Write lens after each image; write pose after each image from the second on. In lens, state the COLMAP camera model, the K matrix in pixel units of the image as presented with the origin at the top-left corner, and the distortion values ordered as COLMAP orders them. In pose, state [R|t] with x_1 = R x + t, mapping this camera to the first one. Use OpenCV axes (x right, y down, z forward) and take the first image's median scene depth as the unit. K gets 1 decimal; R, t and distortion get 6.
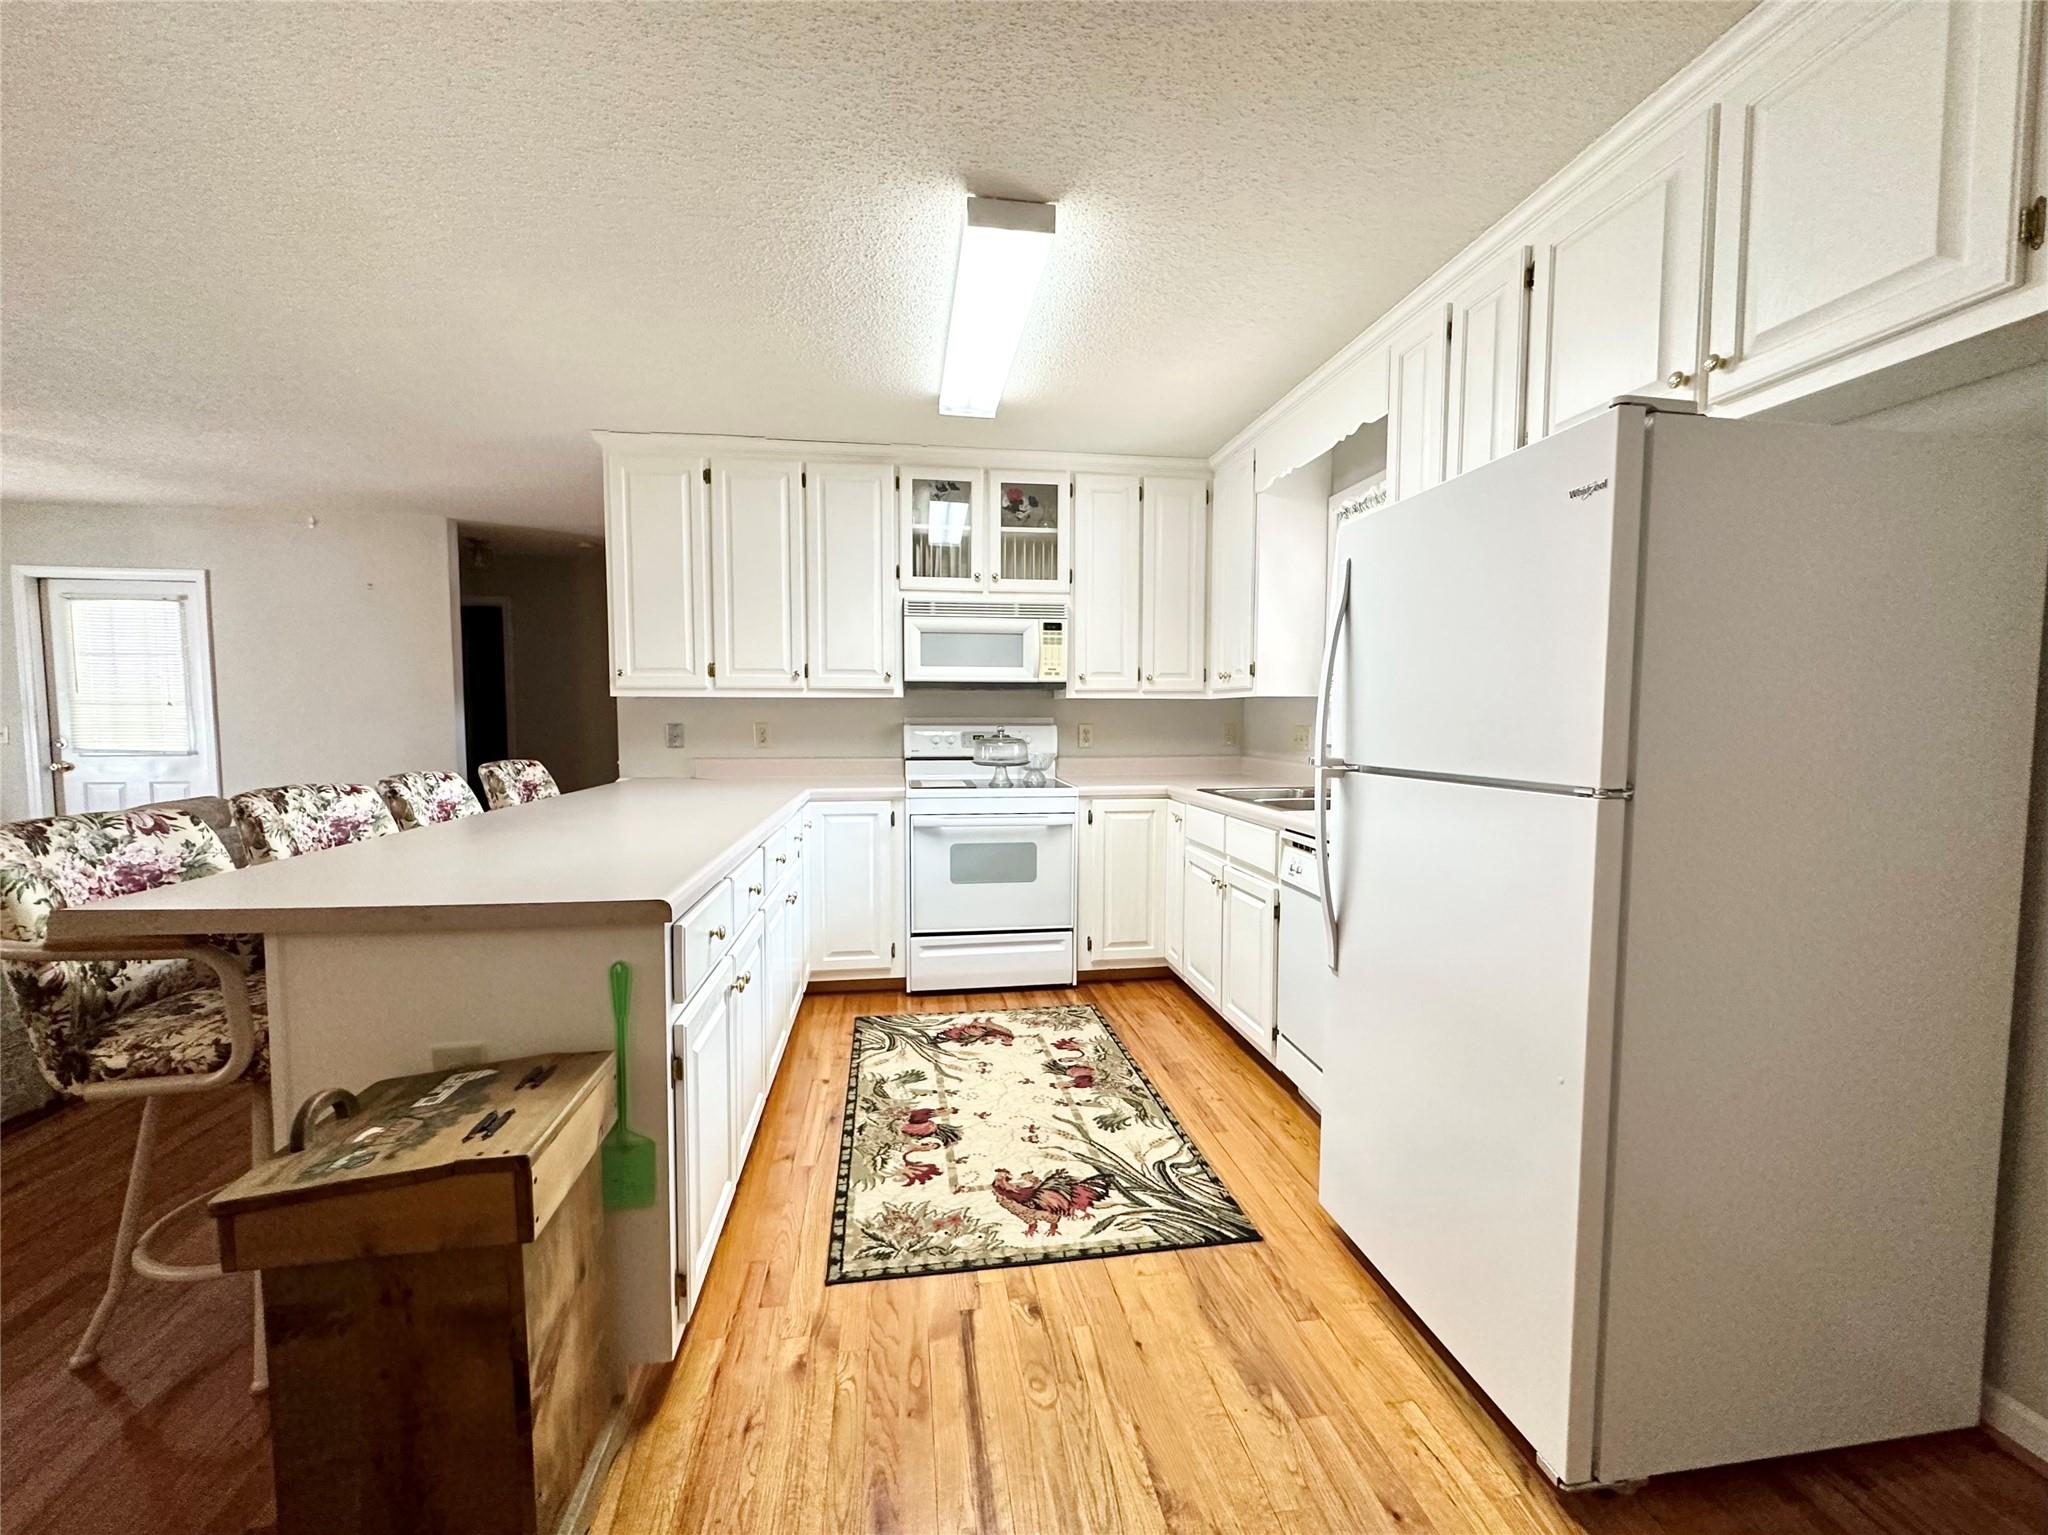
lens RADIAL K [[828.9, 0, 1024.0], [0, 828.9, 767.5], [0, 0, 1]] dist [-0.002498, -0.000048]
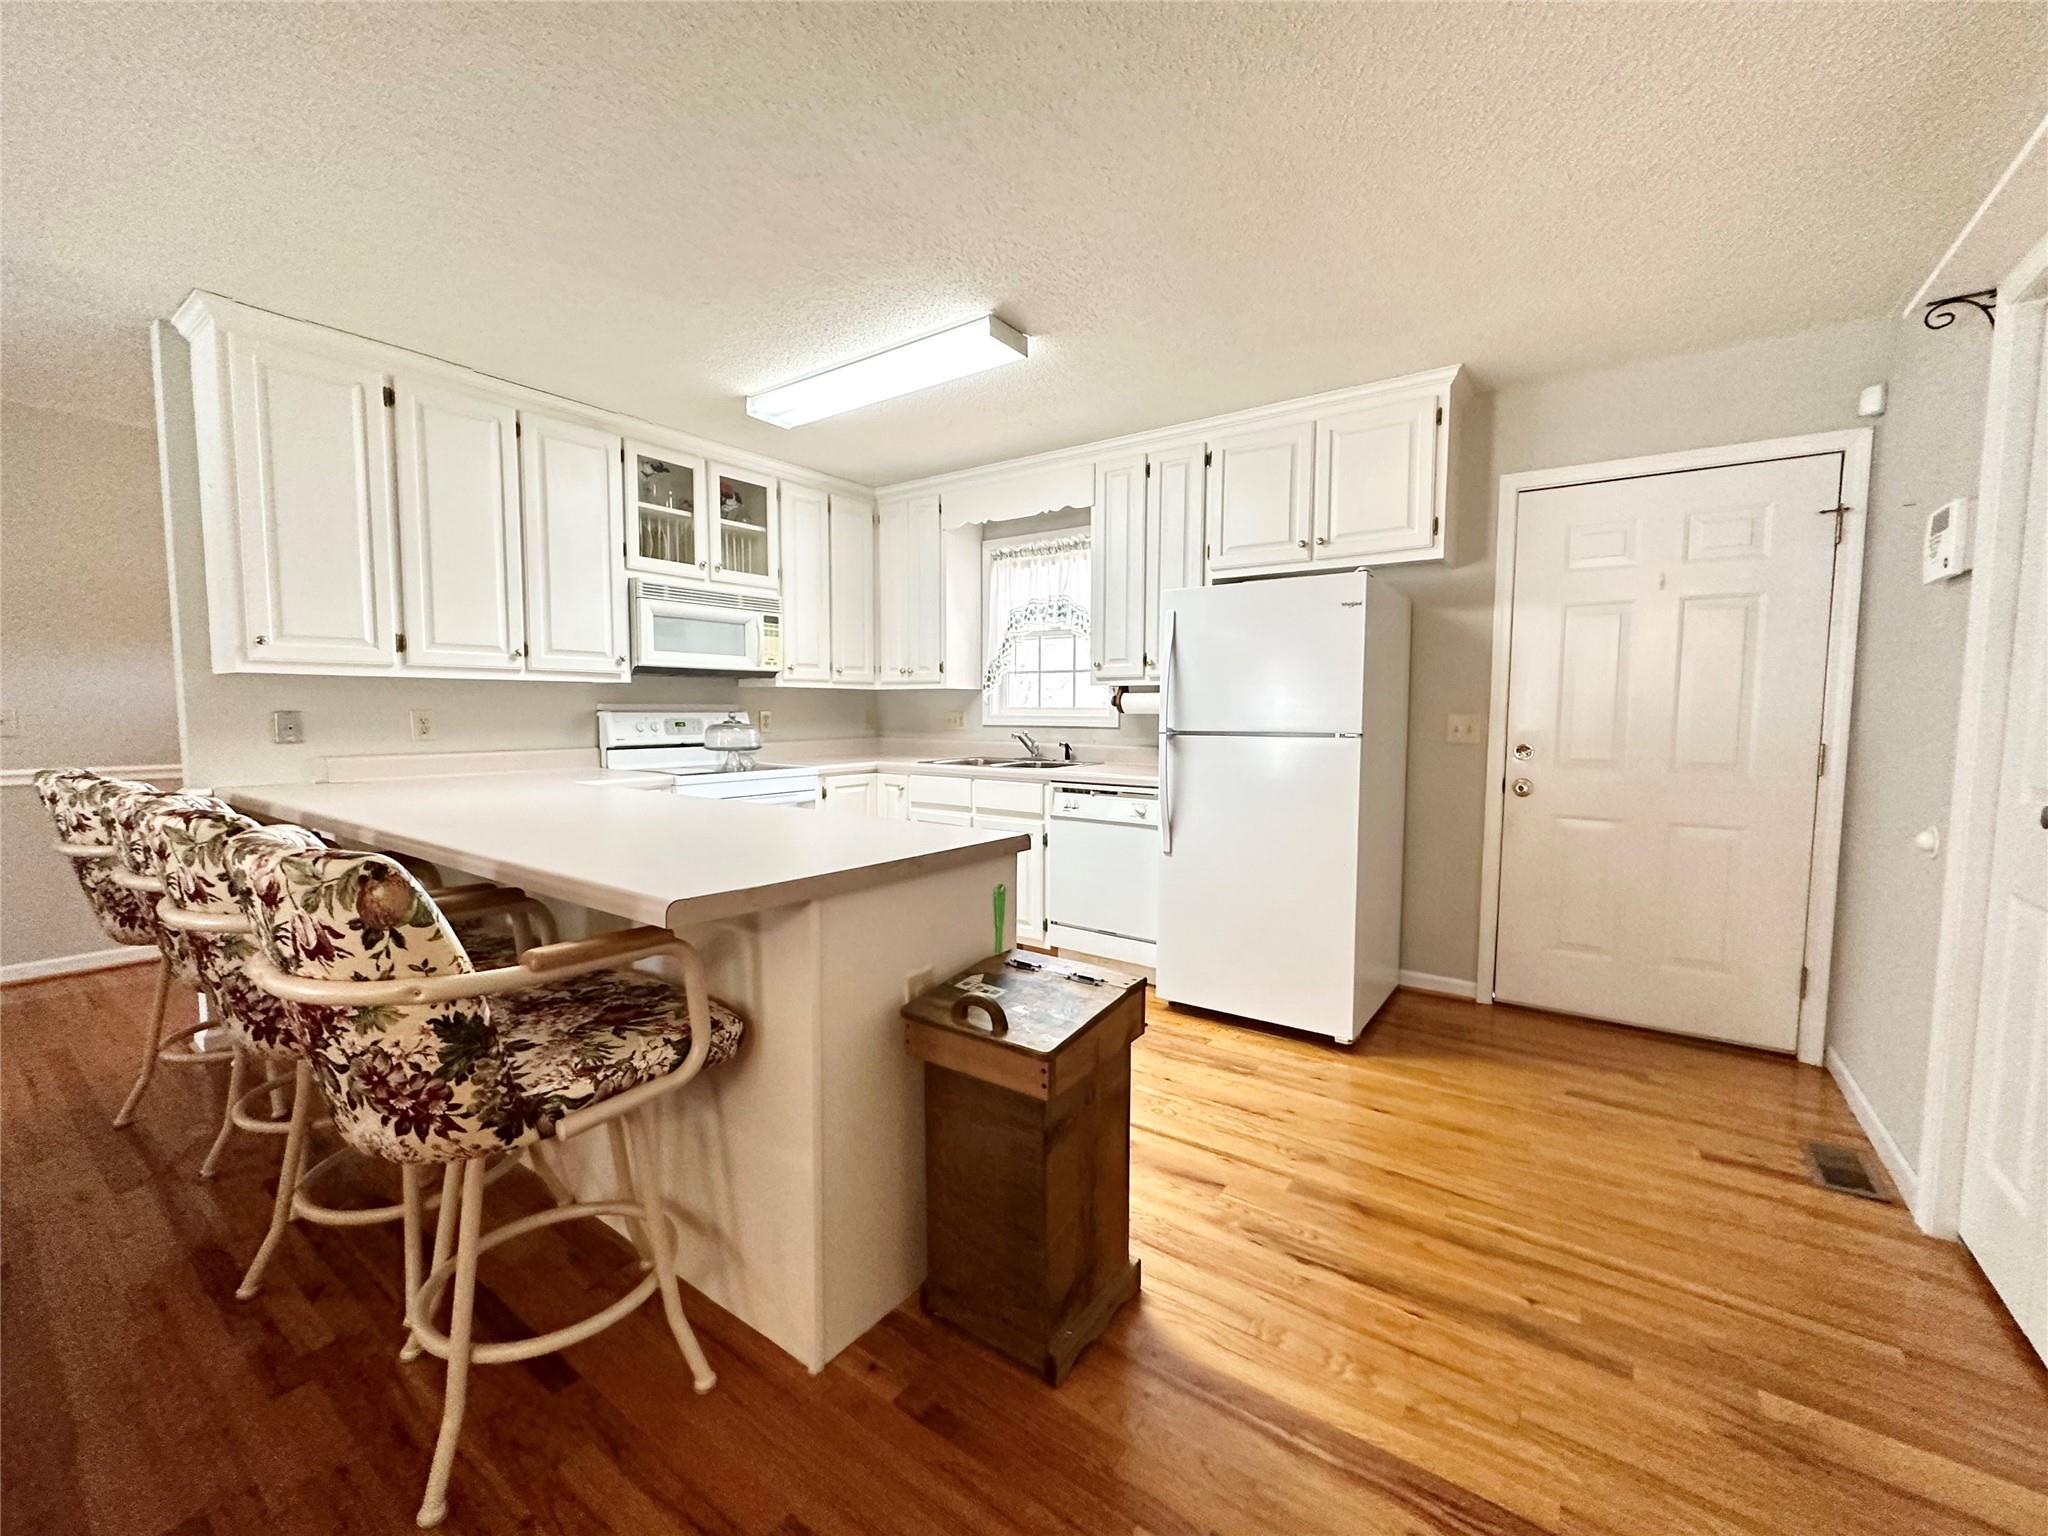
lens RADIAL K [[828.9, 0, 1024.0], [0, 828.9, 768.0], [0, 0, 1]] dist [-0.002498, -0.000048]
pose [[0.696166, -0.051713, 0.716015, -0.610226], [0.042952, 0.998616, 0.030363, 0.004114], [-0.716594, 0.009617, 0.697424, 0.020605]]
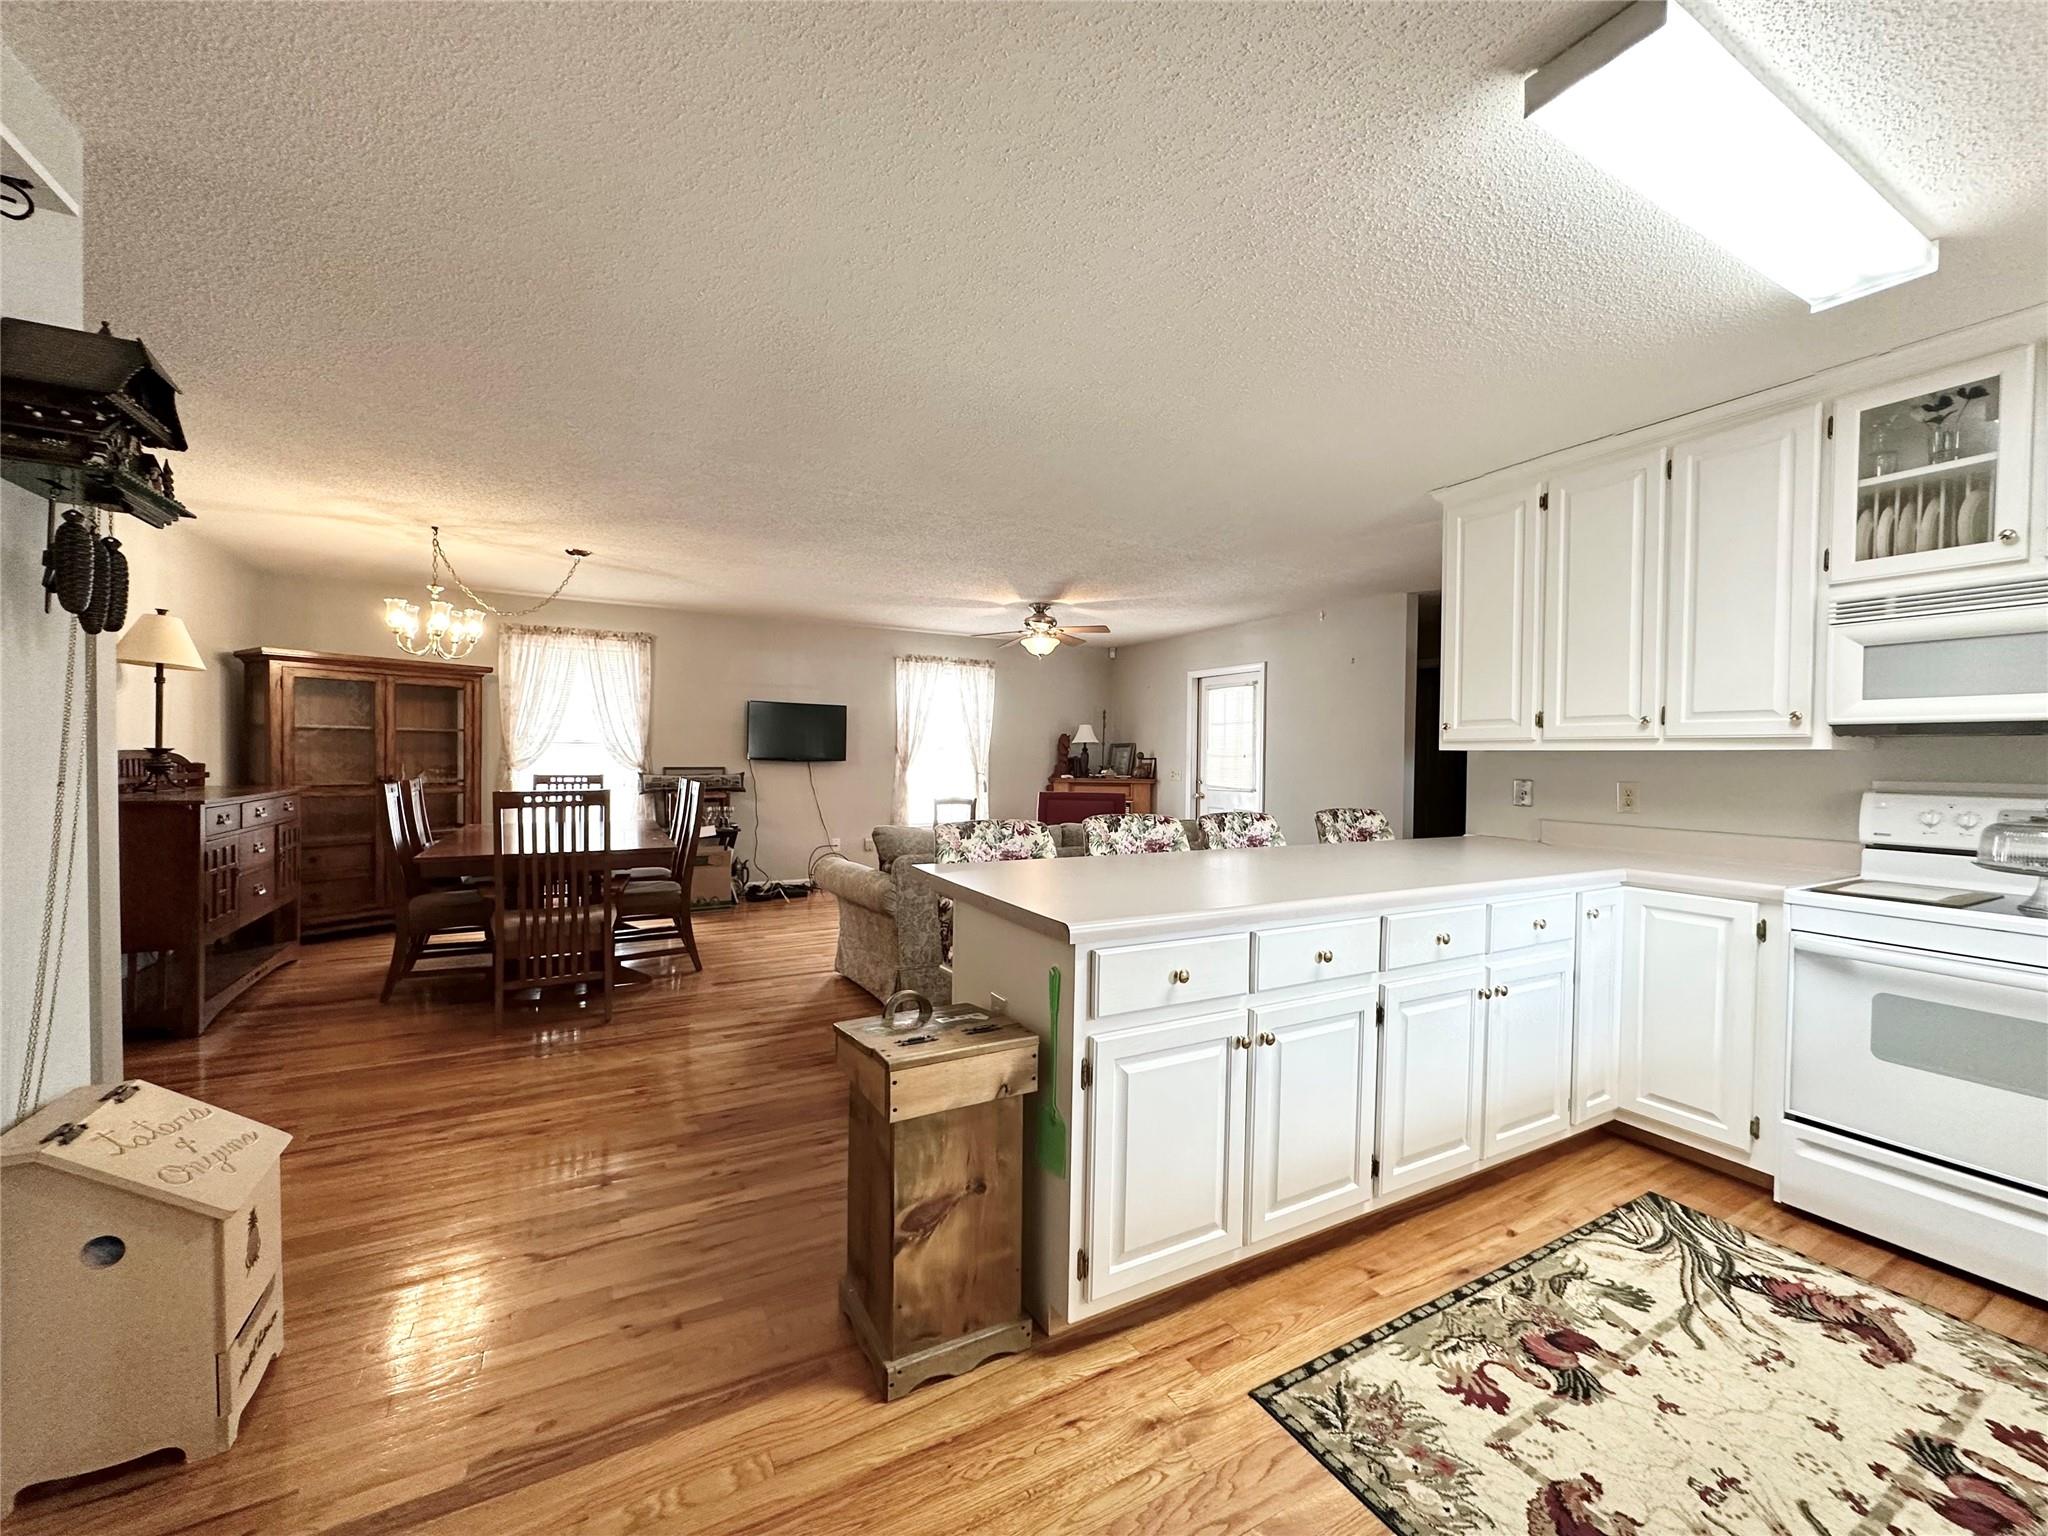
lens RADIAL K [[817.3, 0, 1020.9], [0, 817.3, 767.4], [0, 0, 1]] dist [-0.002796, 0.000091]
pose [[0.339988, 0.014637, -0.940316, 0.282707], [-0.071733, 0.997370, -0.010411, -0.021778], [0.937690, 0.070991, 0.340144, 0.222971]]
